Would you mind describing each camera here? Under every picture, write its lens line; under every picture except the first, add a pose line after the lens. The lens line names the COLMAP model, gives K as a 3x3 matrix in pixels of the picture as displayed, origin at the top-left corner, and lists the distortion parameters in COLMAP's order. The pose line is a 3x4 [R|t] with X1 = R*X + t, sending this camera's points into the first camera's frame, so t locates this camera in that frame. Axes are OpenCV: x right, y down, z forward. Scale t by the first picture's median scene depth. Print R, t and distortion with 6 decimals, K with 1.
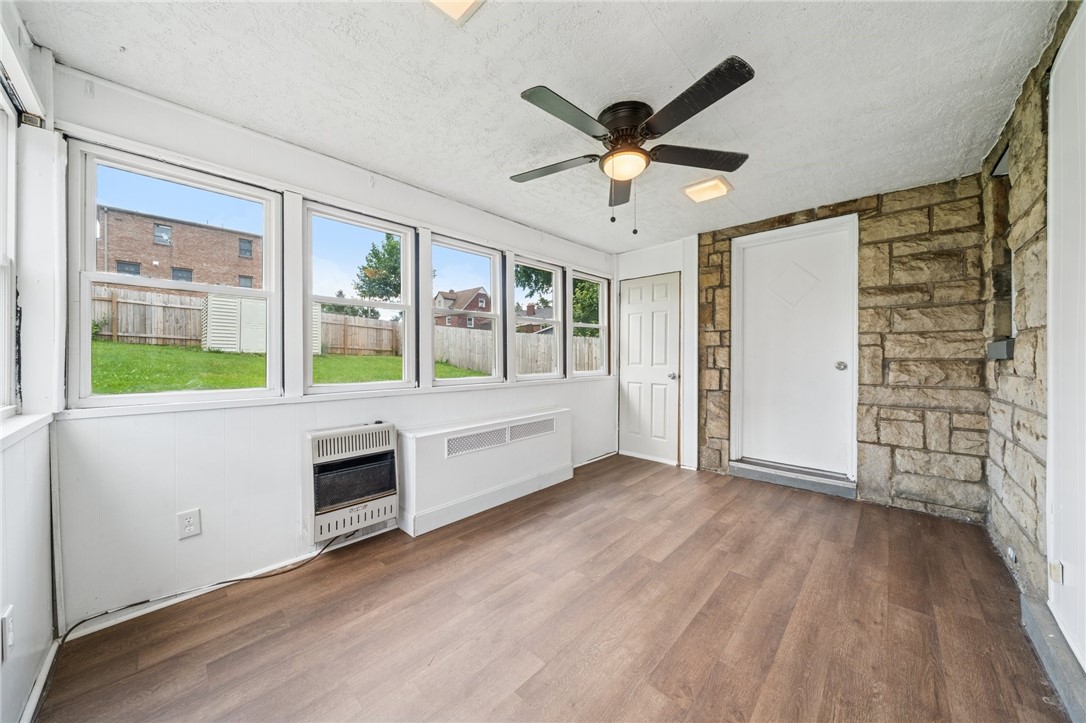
lens RADIAL K [[371.2, 0, 540.4], [0, 371.2, 358.8], [0, 0, 1]] dist [-0.000333, -0.000046]
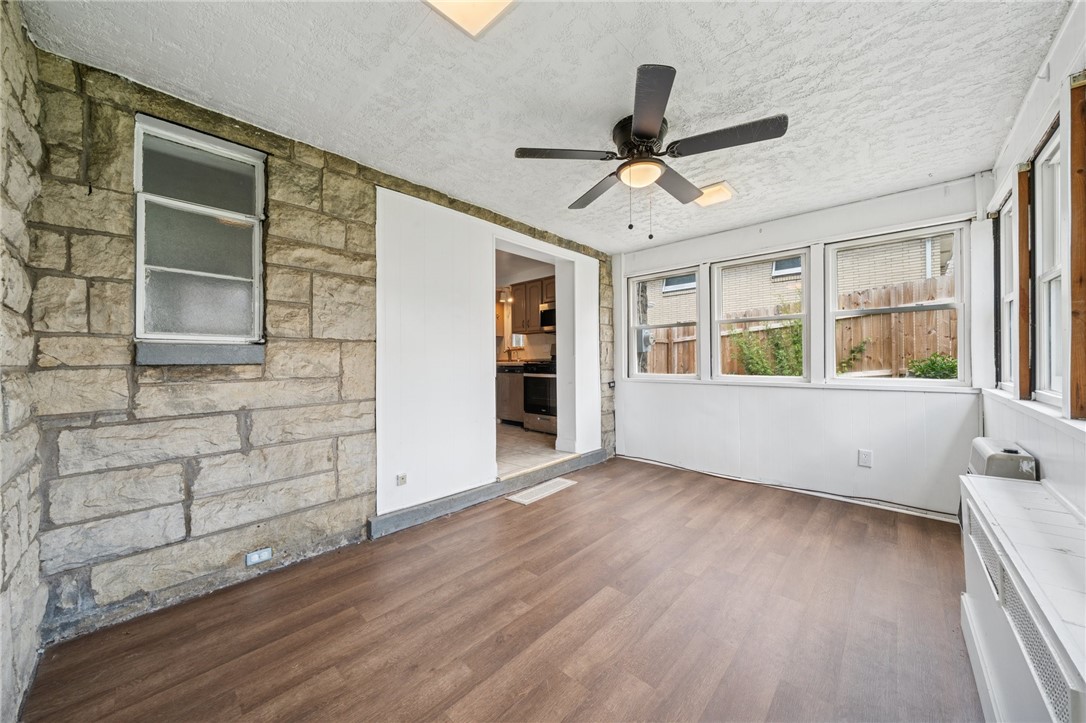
lens RADIAL K [[371.2, 0, 540.4], [0, 371.2, 358.8], [0, 0, 1]] dist [-0.000333, -0.000046]
pose [[-0.999918, 0.008732, 0.009356, 0.378961], [0.008729, 0.999962, -0.000420, -0.006544], [-0.009360, -0.000338, -0.999956, 1.536106]]
